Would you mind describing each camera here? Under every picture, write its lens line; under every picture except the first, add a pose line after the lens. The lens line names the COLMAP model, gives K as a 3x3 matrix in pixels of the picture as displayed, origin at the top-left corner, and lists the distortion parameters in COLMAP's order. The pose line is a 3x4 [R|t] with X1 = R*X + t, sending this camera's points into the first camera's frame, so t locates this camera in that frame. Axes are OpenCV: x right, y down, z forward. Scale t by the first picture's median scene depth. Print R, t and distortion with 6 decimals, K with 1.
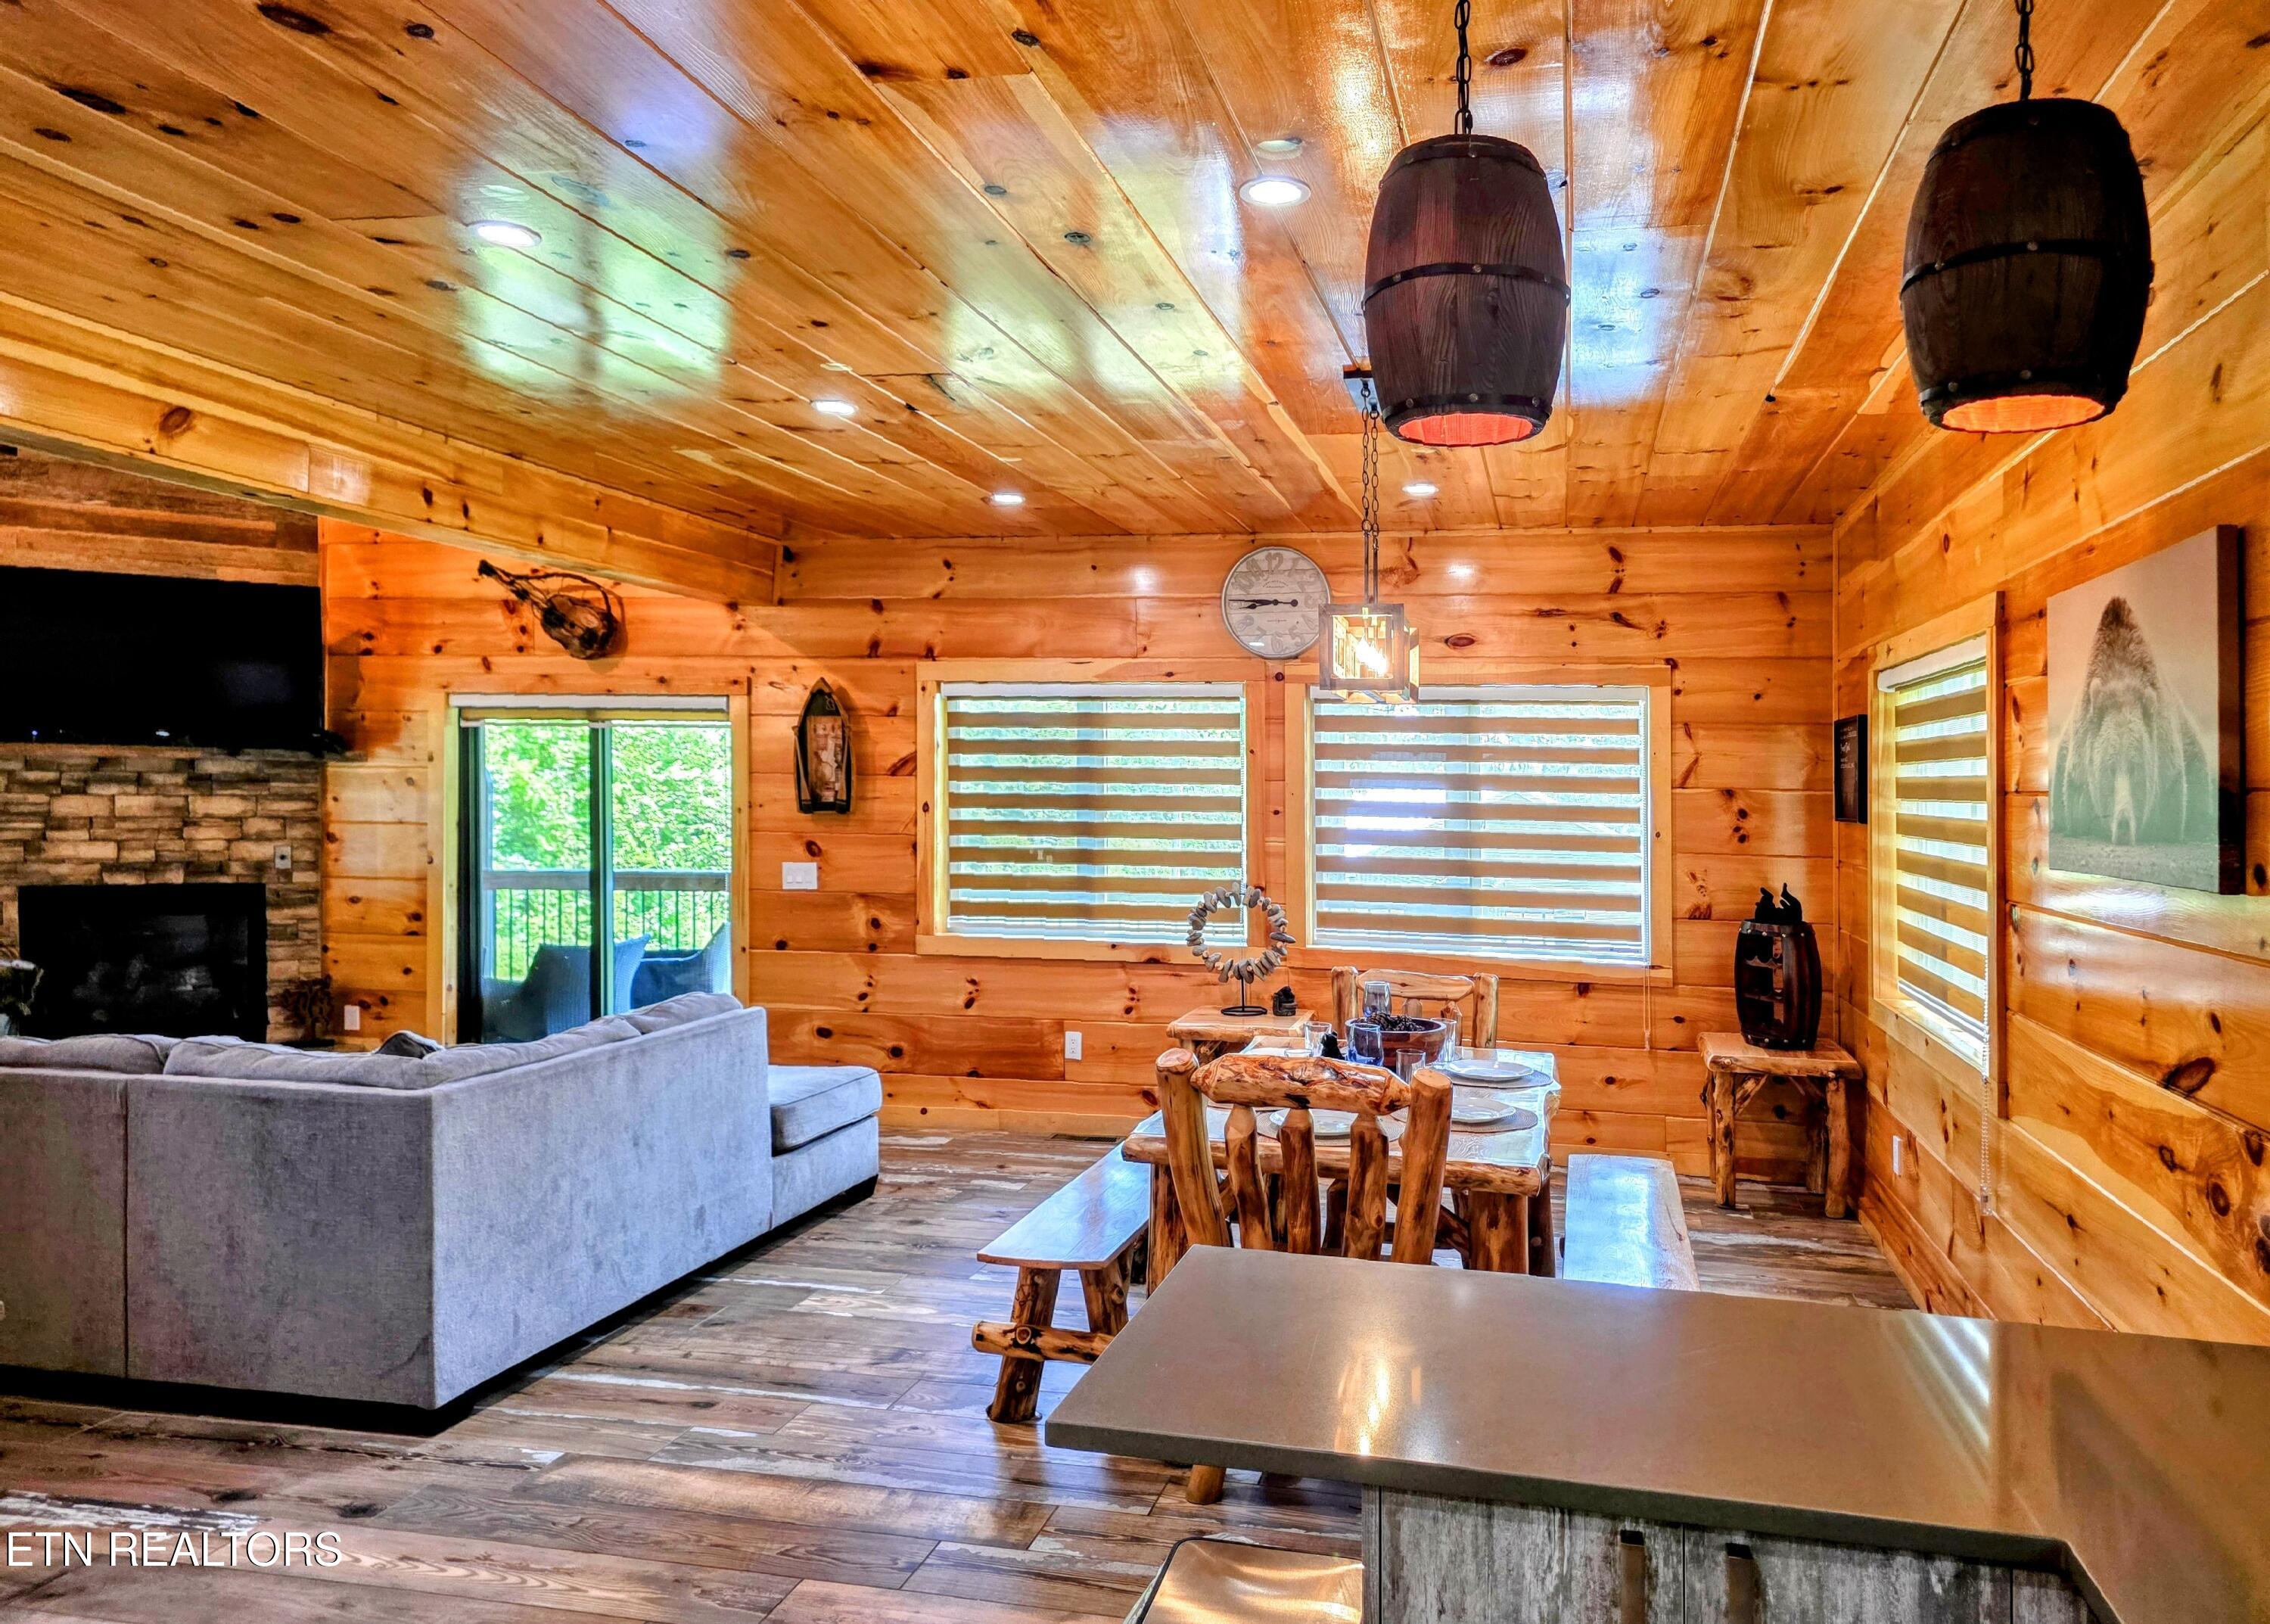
lens RADIAL K [[1517.1, 0, 1259.9], [0, 1517.1, 901.2], [0, 0, 1]] dist [0.057295, -0.053033]
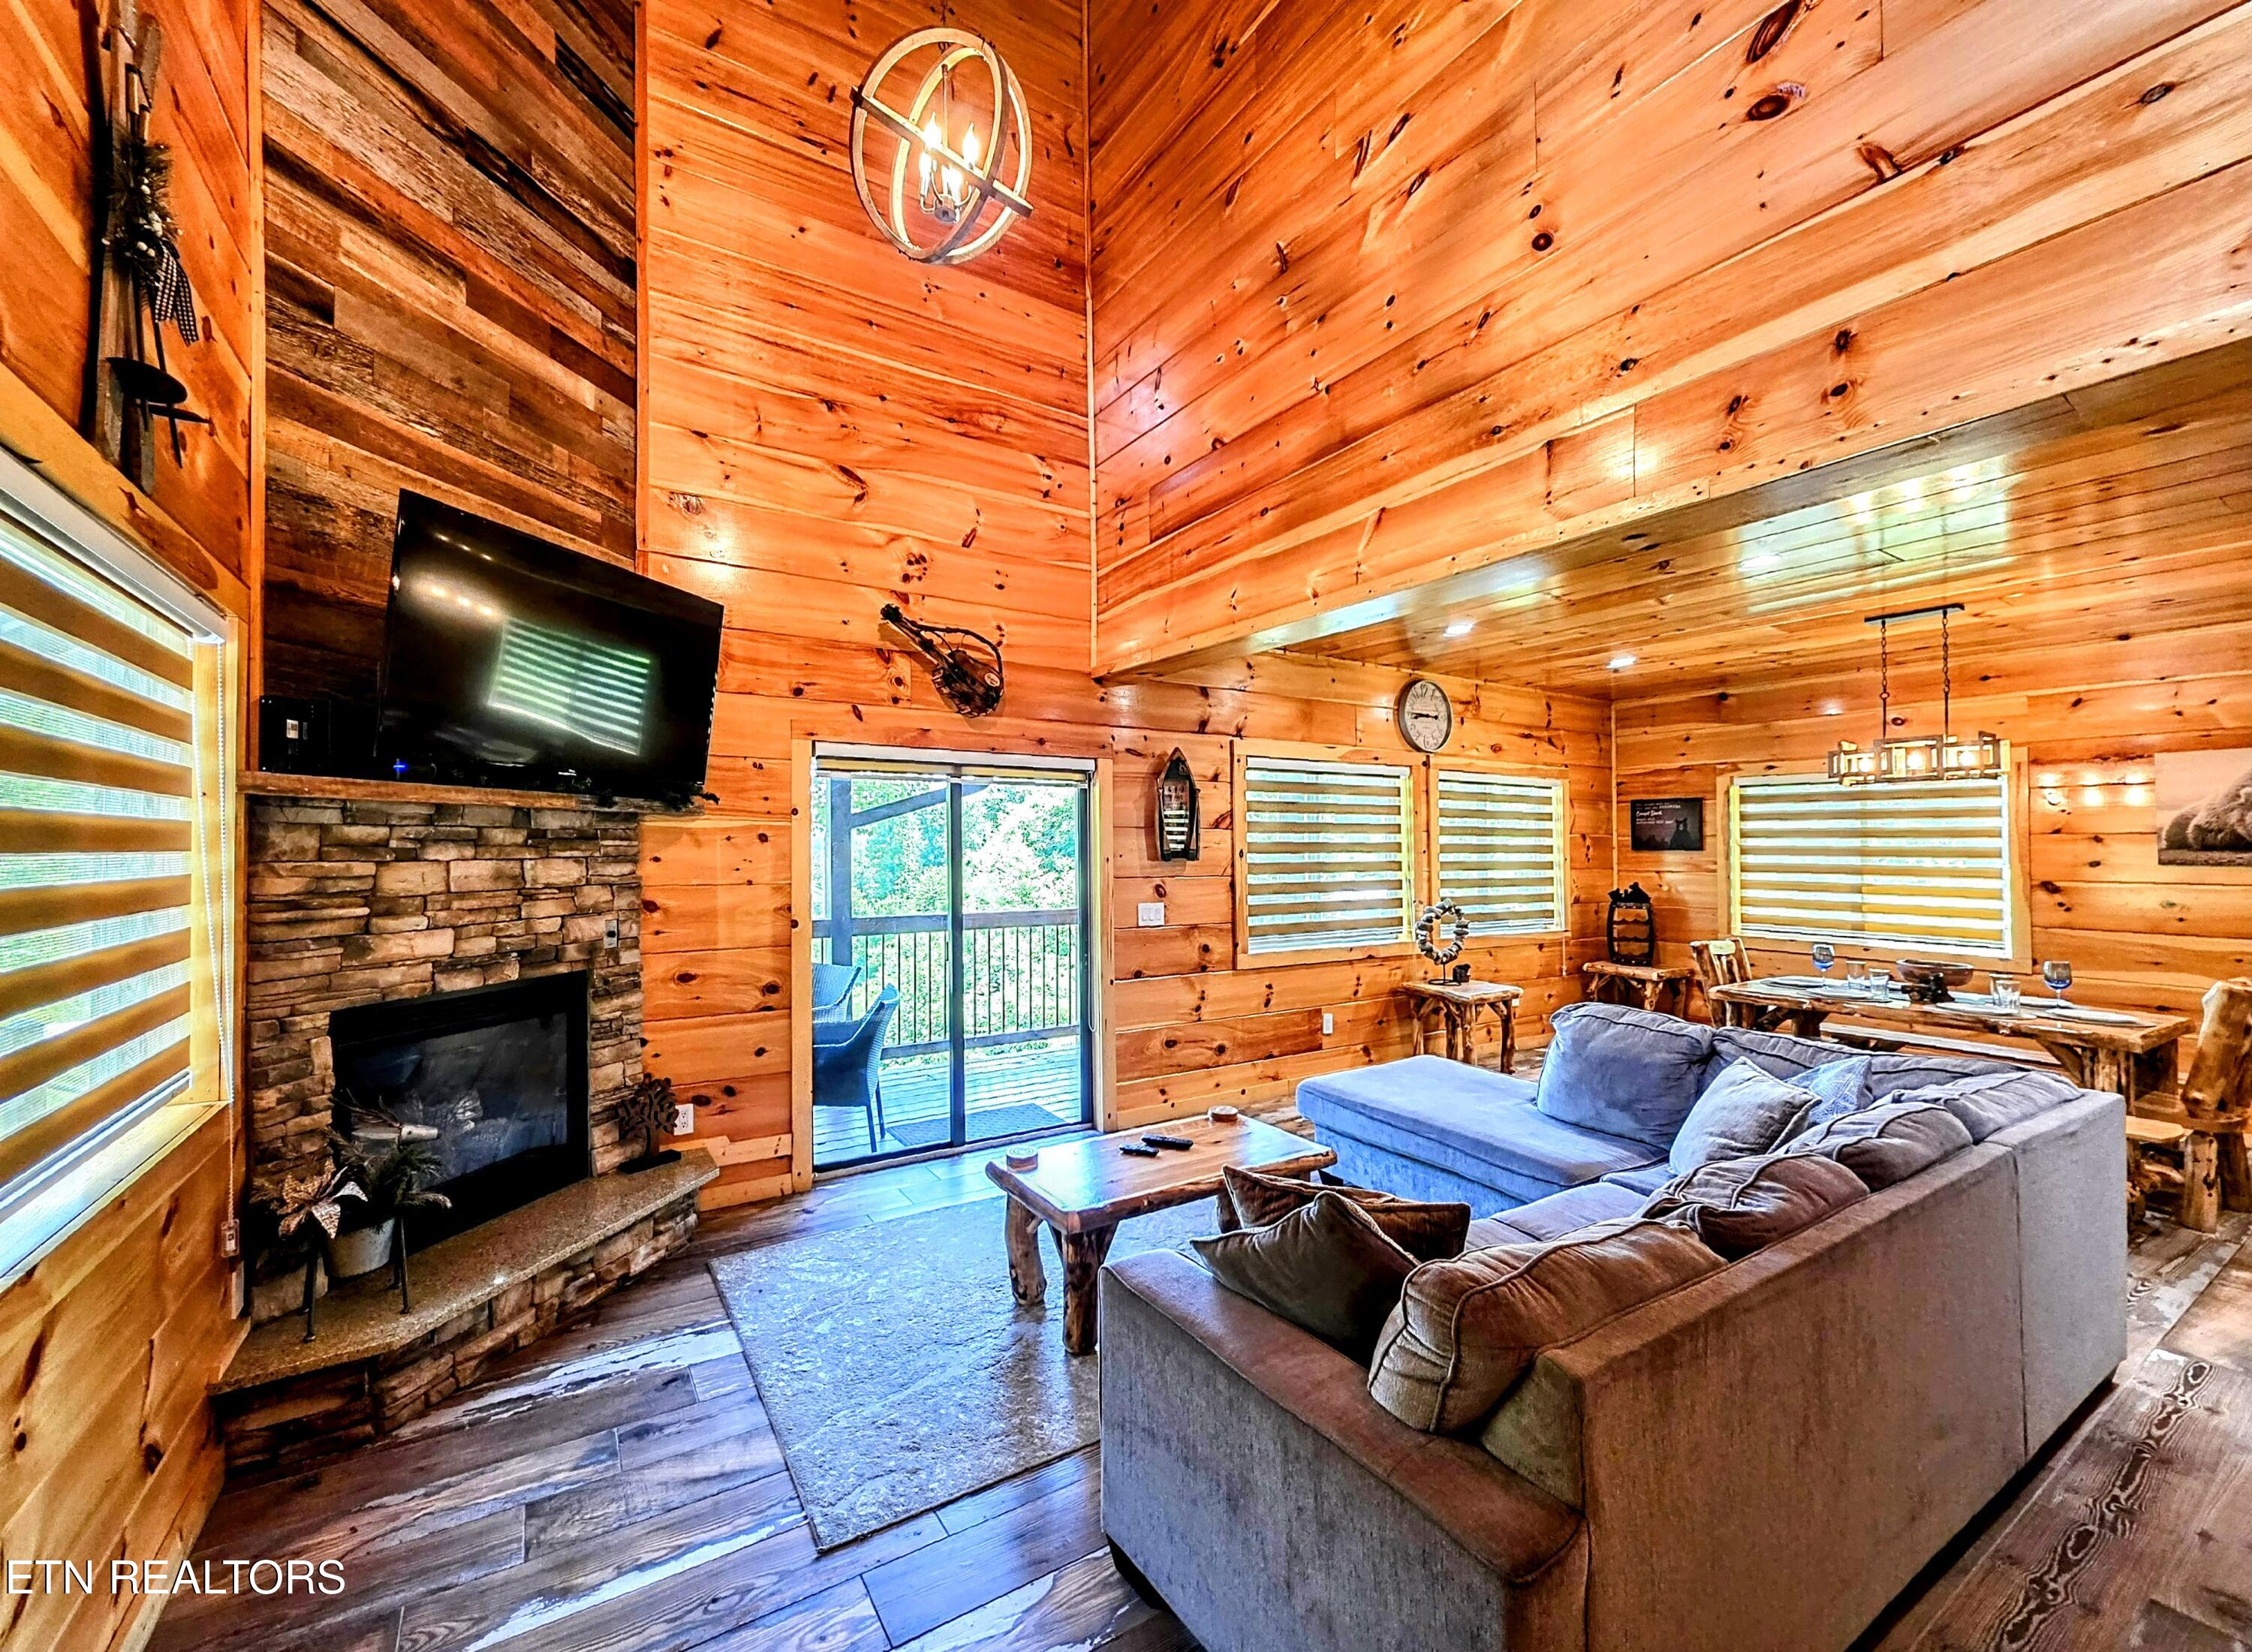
lens RADIAL K [[919.9, 0, 1075.3], [0, 919.9, 876.1], [0, 0, 1]] dist [-0.001892, -0.000246]
pose [[0.737083, -0.036584, 0.674812, -0.857650], [0.055991, 0.998407, -0.007030, -0.045870], [-0.673479, 0.042965, 0.737956, 0.536838]]
